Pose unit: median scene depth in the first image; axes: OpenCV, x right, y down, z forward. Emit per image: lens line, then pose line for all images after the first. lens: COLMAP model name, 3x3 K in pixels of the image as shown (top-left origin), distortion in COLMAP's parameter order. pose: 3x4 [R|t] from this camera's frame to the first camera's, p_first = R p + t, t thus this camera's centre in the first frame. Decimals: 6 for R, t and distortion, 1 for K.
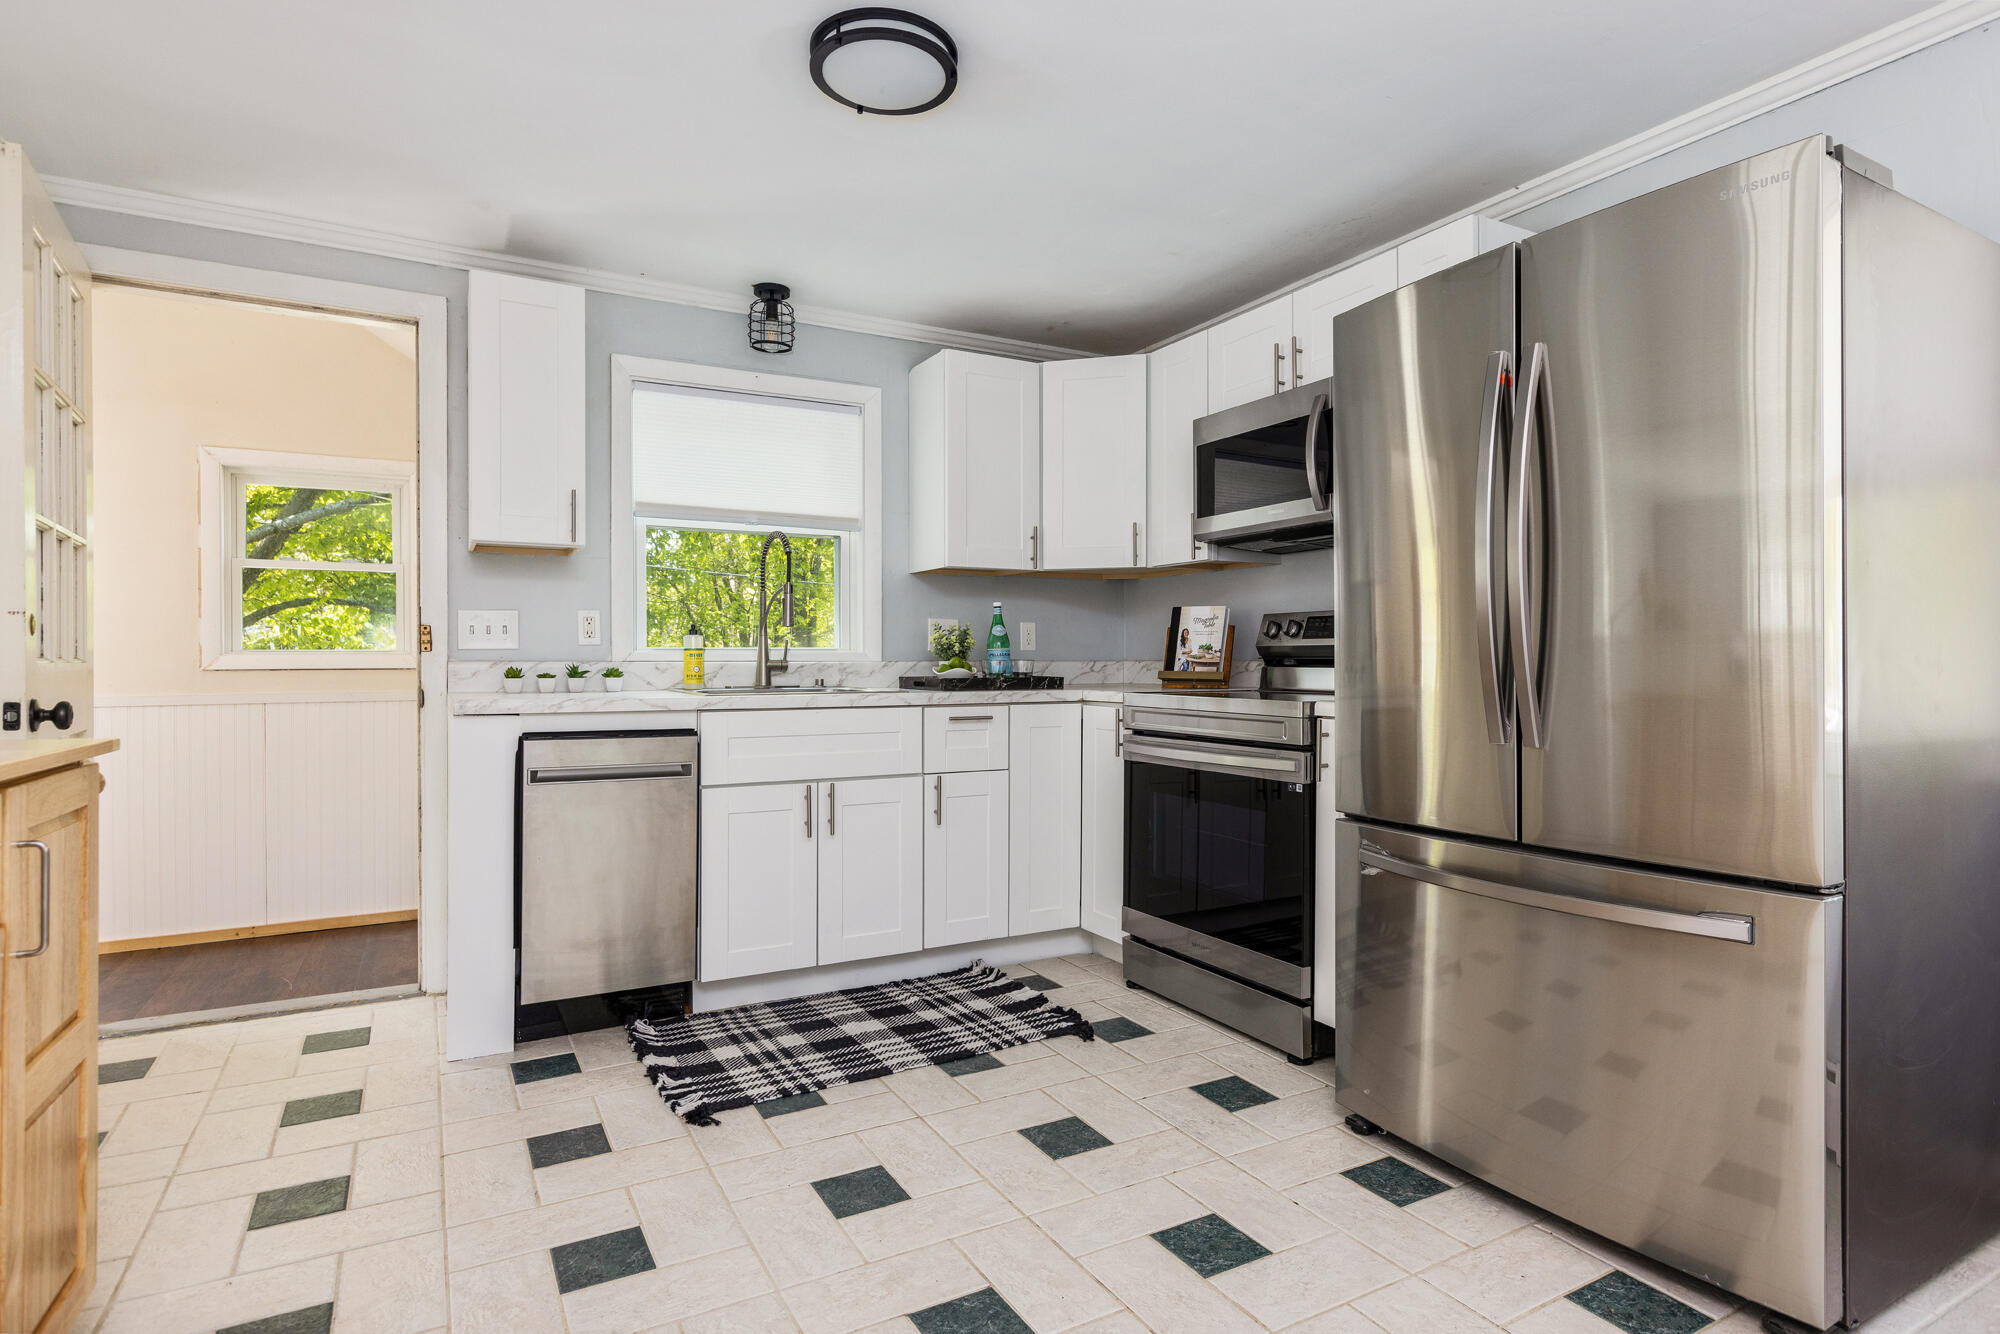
lens RADIAL K [[1042.7, 0, 999.8], [0, 1042.7, 667.8], [0, 0, 1]] dist [0.000350, 0.000010]
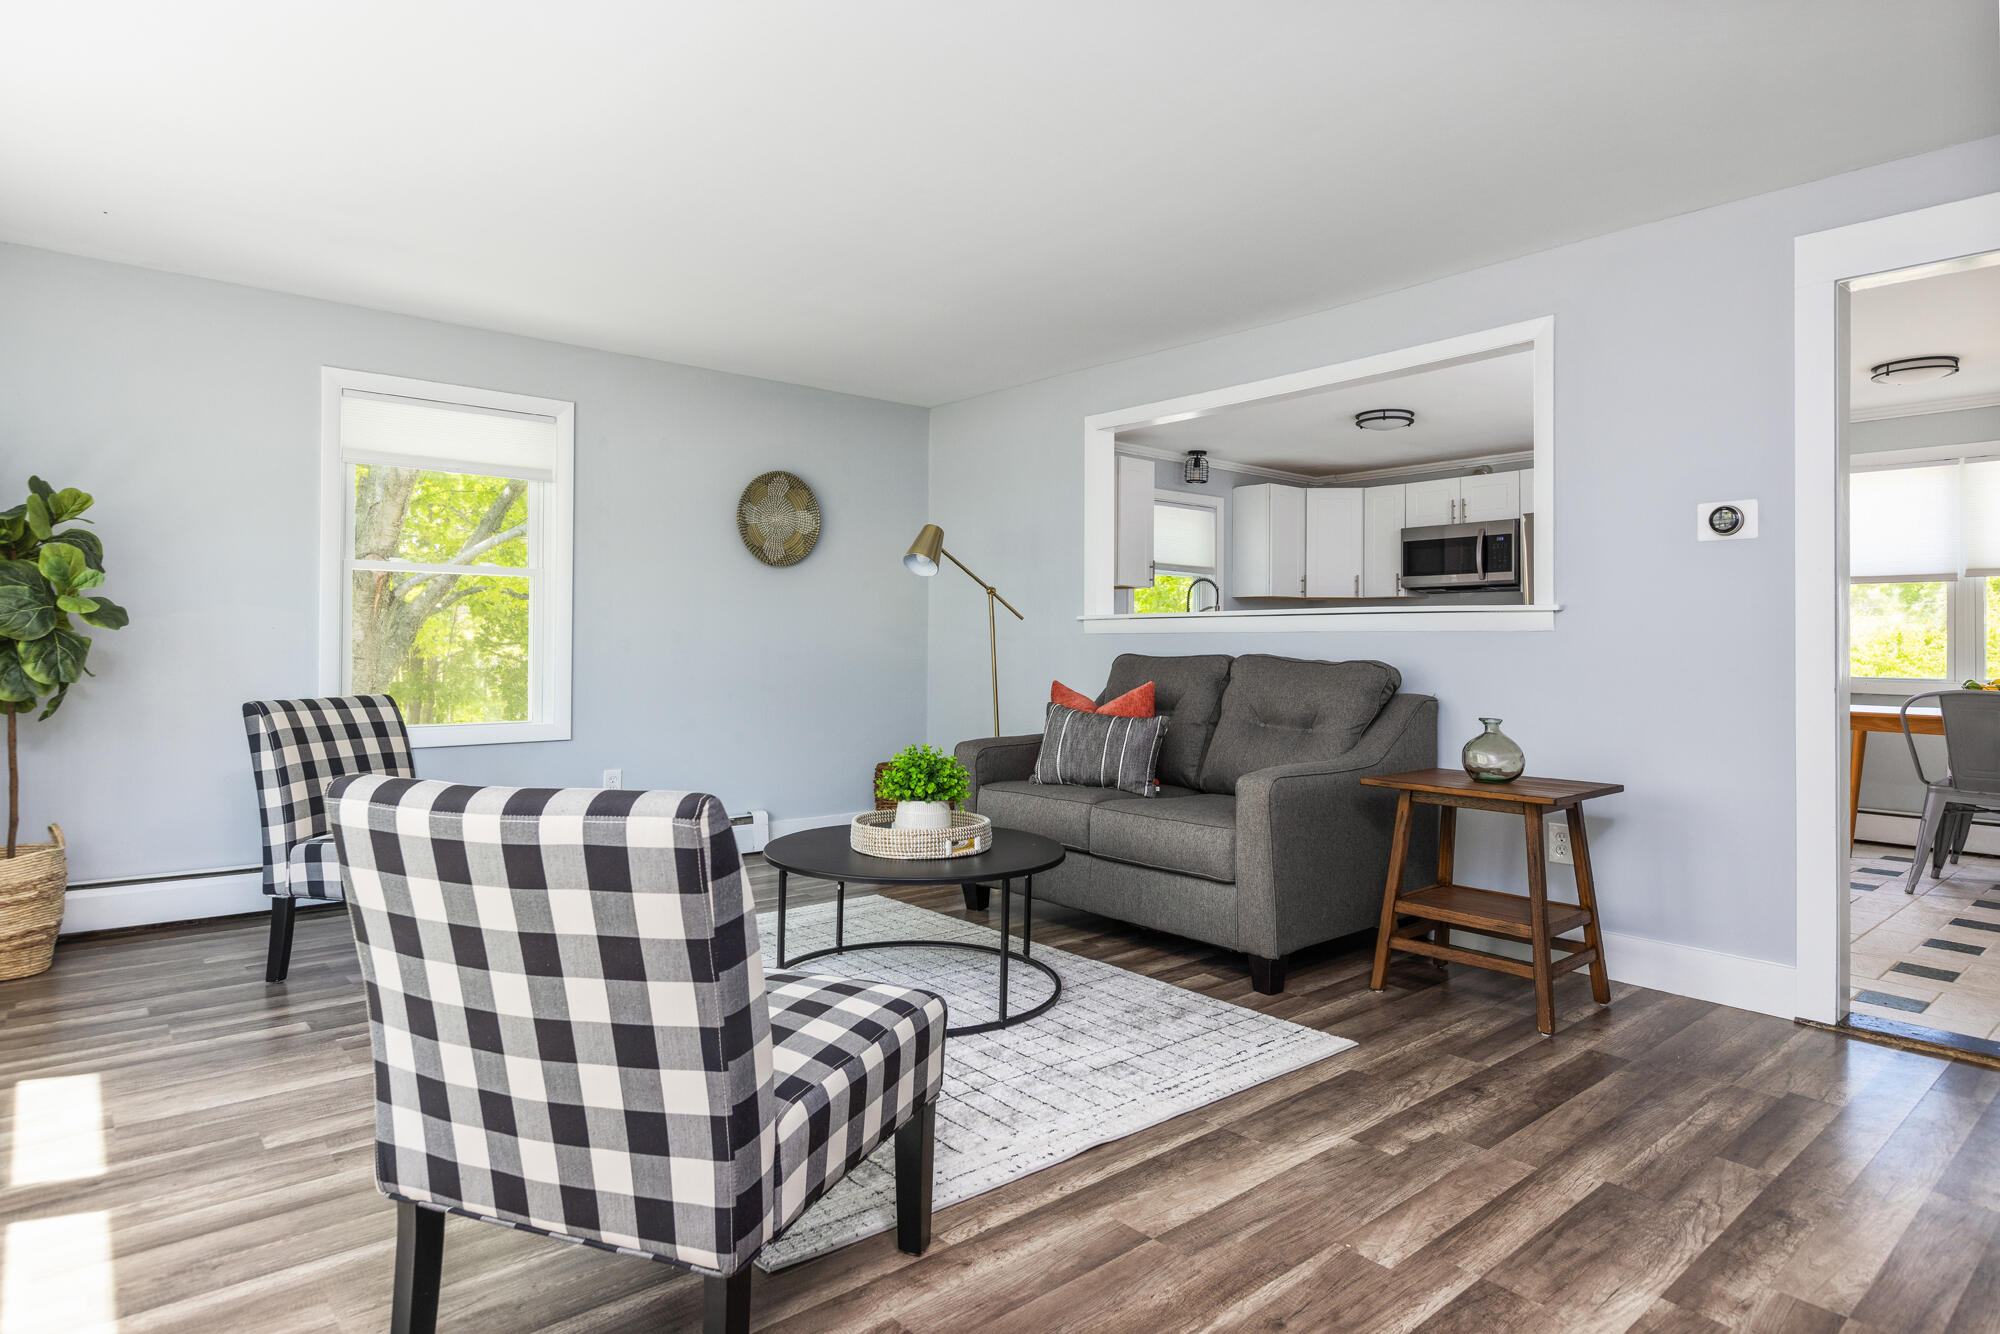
lens RADIAL K [[1203.9, 0, 1001.2], [0, 1203.9, 659.3], [0, 0, 1]] dist [-0.000042, -0.000042]
pose [[0.970487, -0.000459, 0.241152, -1.105043], [-0.001505, 0.999967, 0.007960, 0.002908], [-0.241147, -0.008088, 0.970455, -1.074038]]
